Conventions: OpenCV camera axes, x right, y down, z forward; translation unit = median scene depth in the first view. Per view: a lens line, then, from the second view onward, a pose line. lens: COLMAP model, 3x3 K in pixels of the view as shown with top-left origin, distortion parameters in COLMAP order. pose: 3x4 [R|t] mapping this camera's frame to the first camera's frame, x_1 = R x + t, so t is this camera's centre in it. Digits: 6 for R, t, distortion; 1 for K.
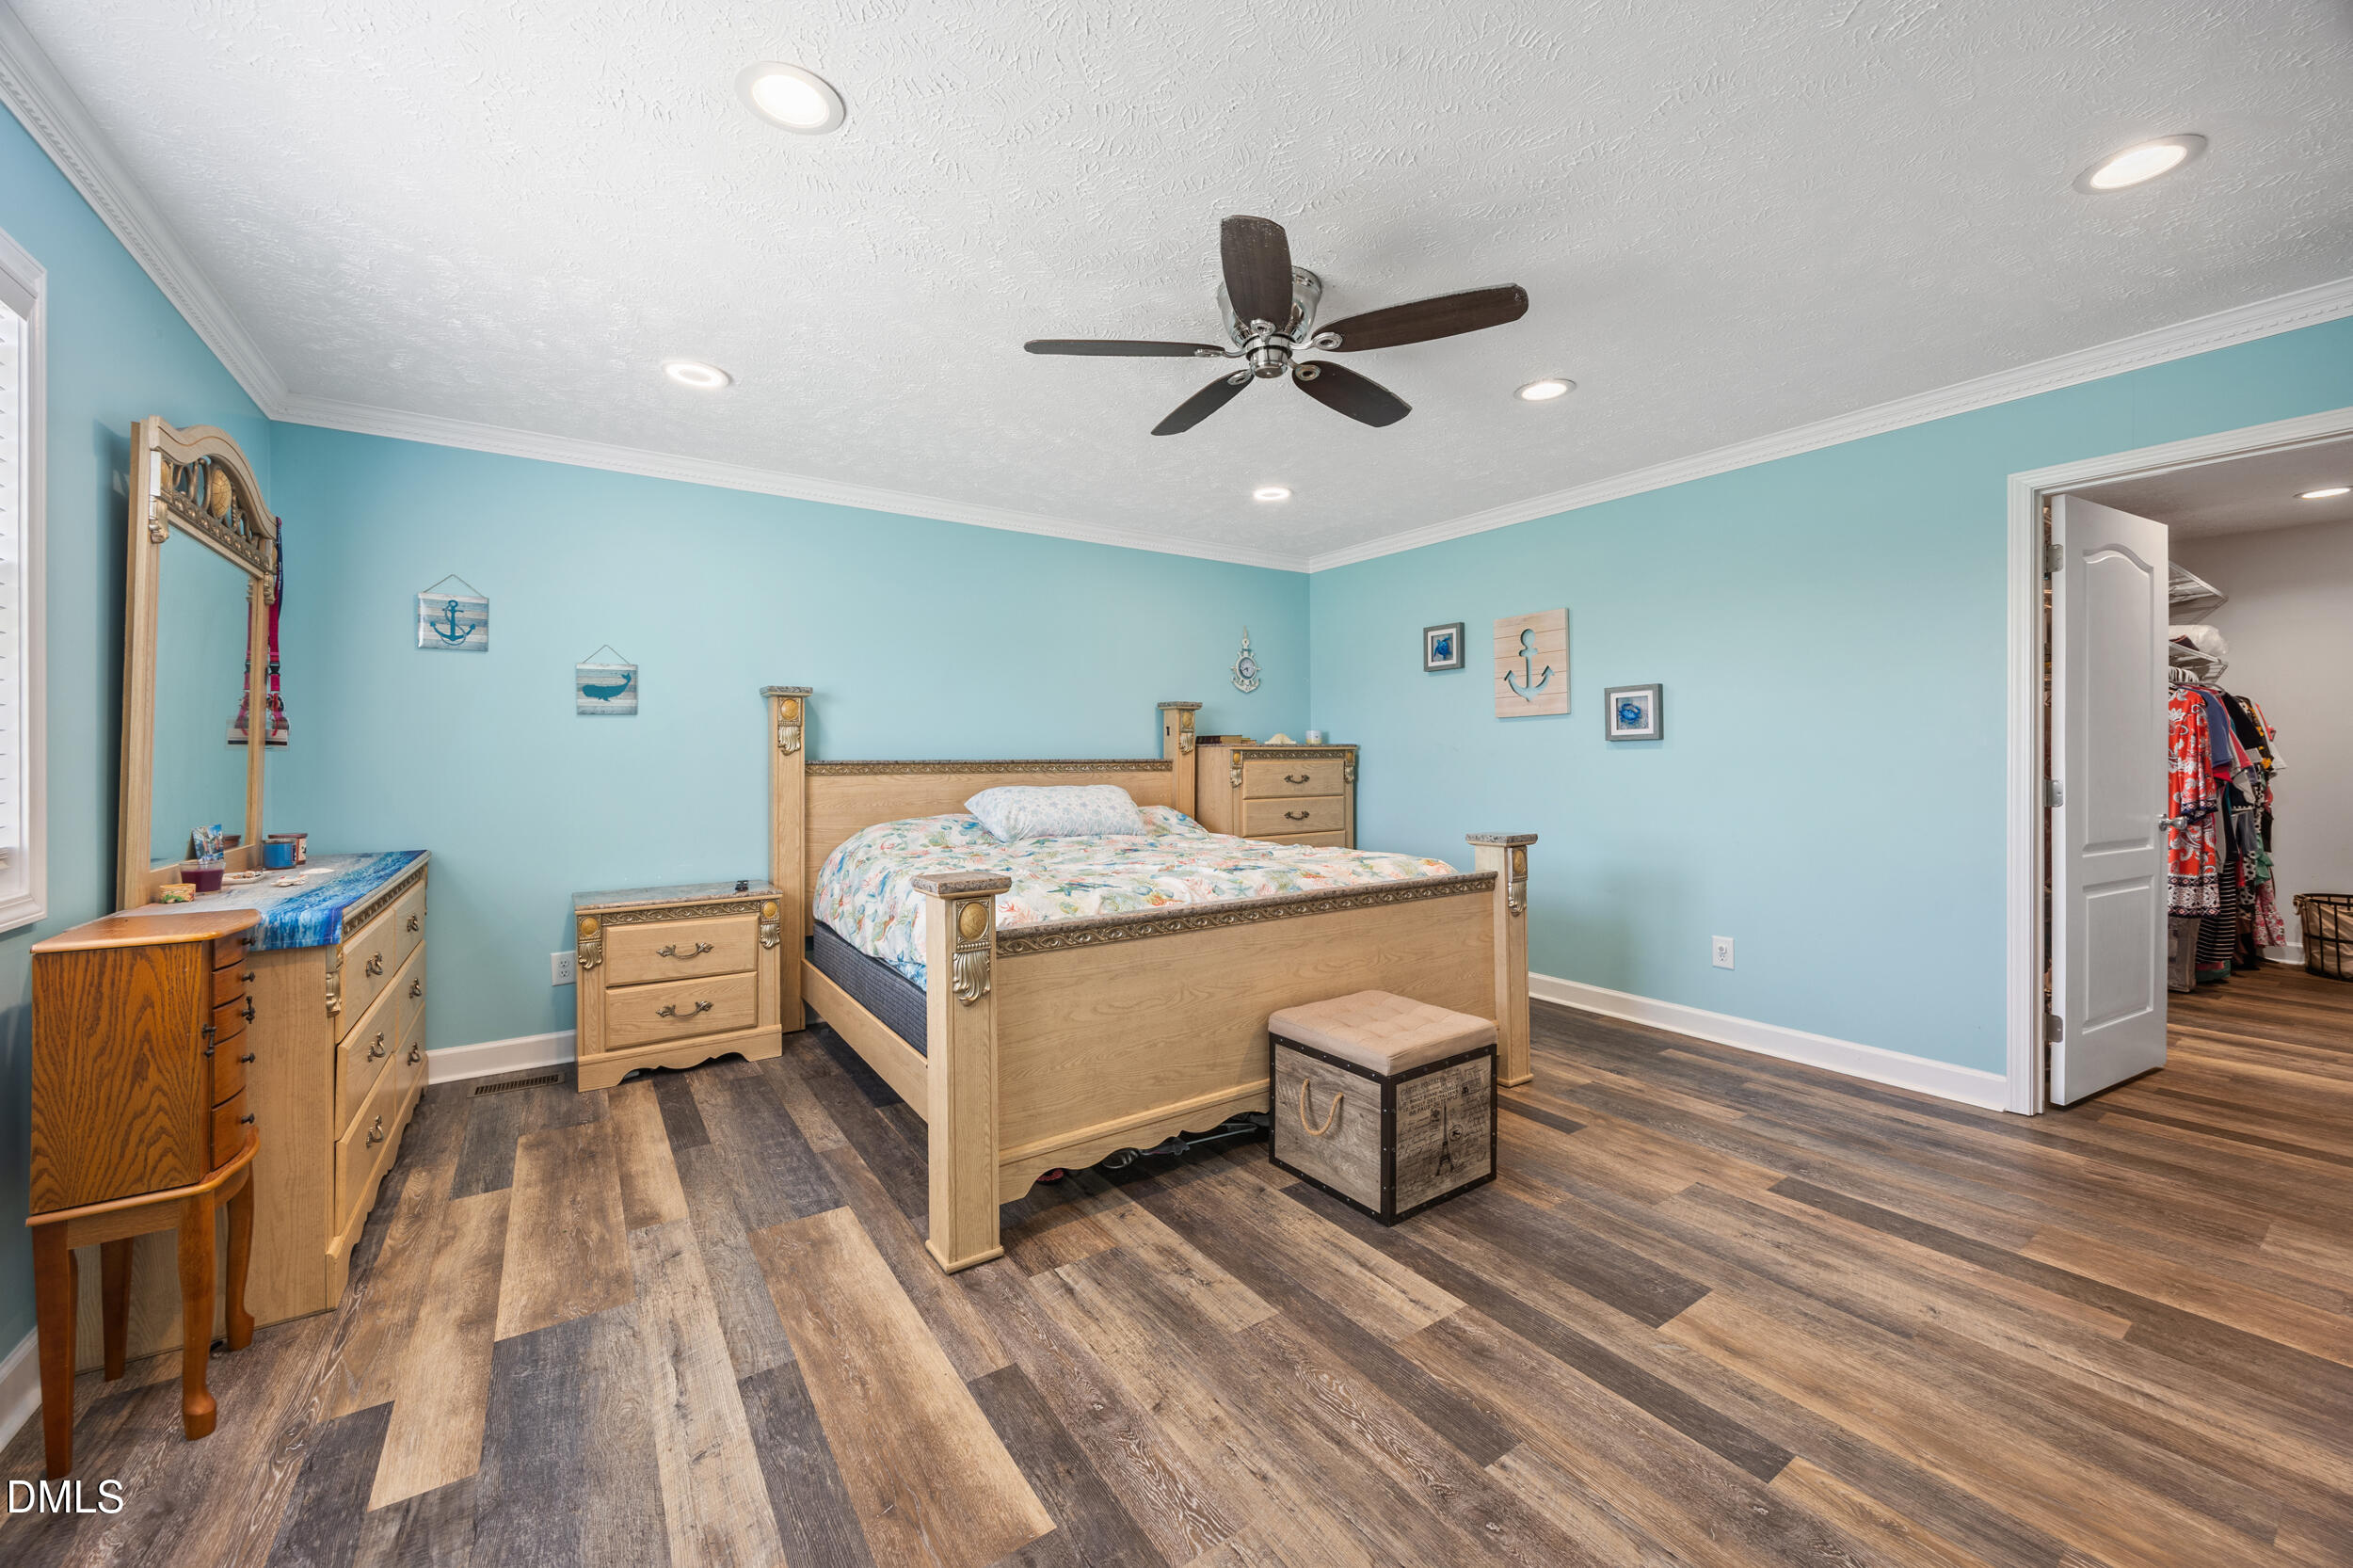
lens RADIAL K [[887.3, 0, 1172.9], [0, 887.3, 758.5], [0, 0, 1]] dist [-0.004842, -0.000100]
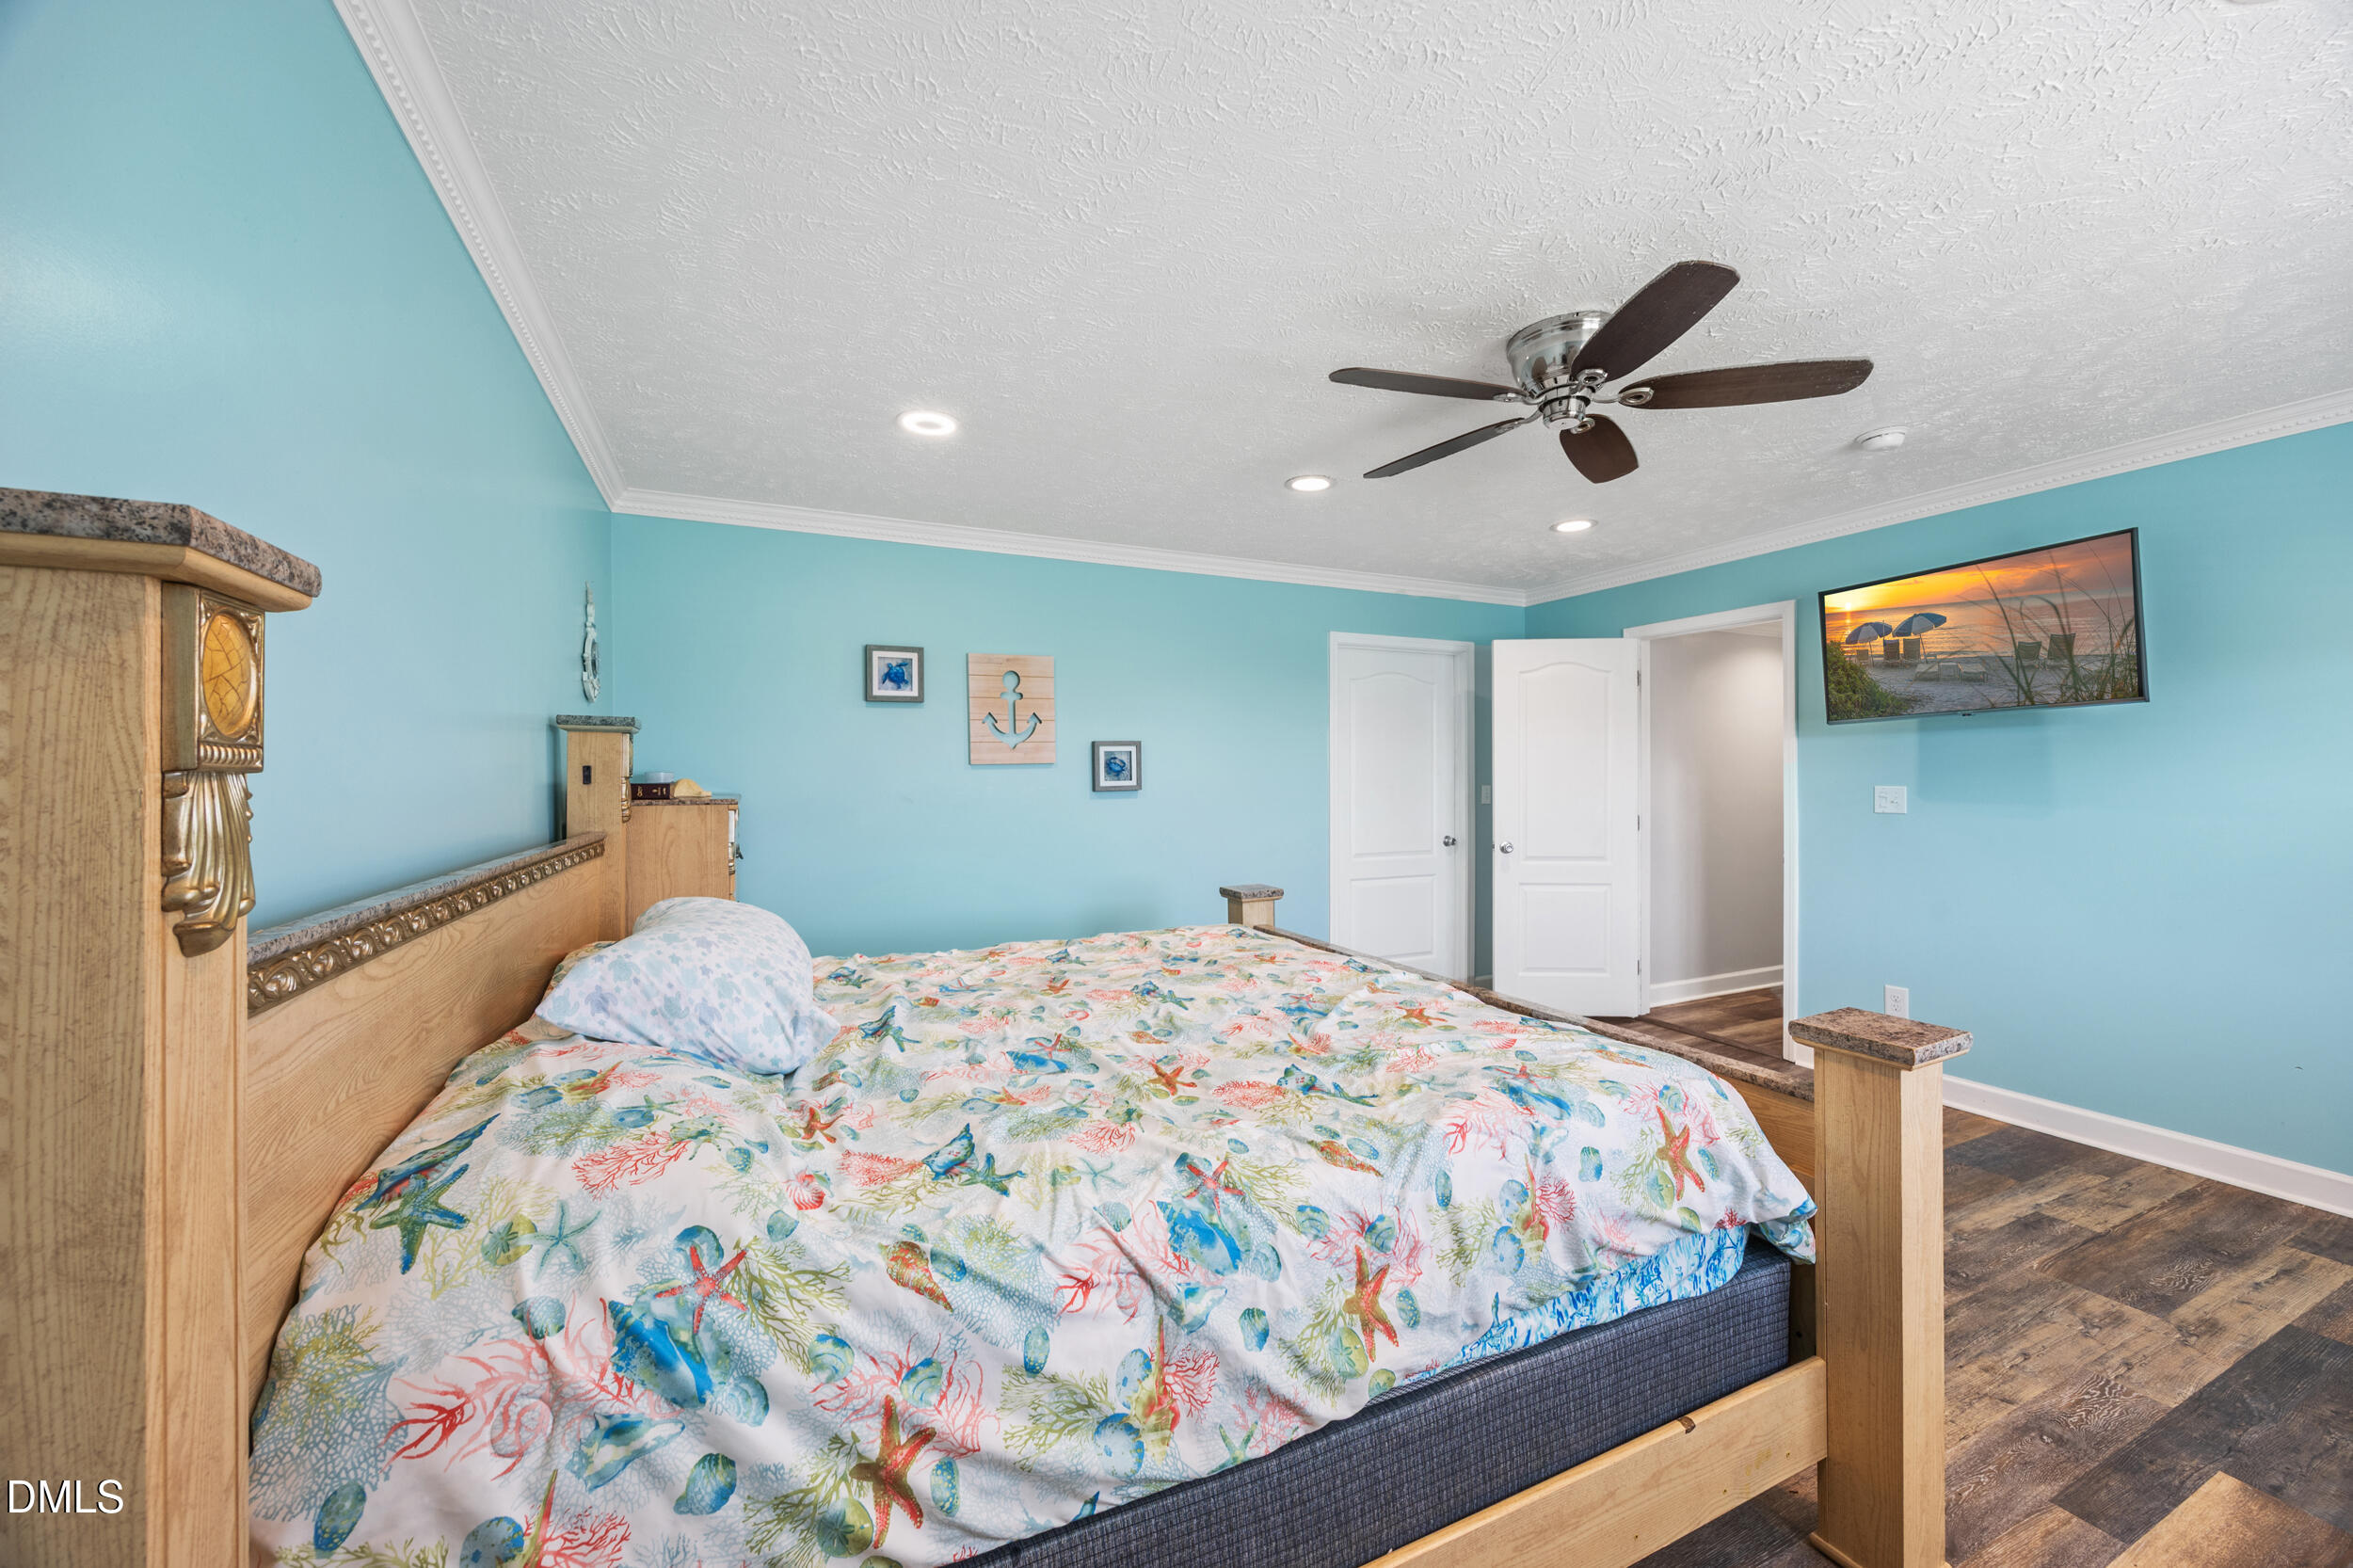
lens RADIAL K [[887.3, 0, 1169.8], [0, 887.3, 776.1], [0, 0, 1]] dist [-0.004842, -0.000100]
pose [[0.169321, 0.003790, 0.985554, -0.757366], [-0.000339, 0.999993, -0.003788, -0.049814], [-0.985561, 0.000307, 0.169322, 1.061151]]
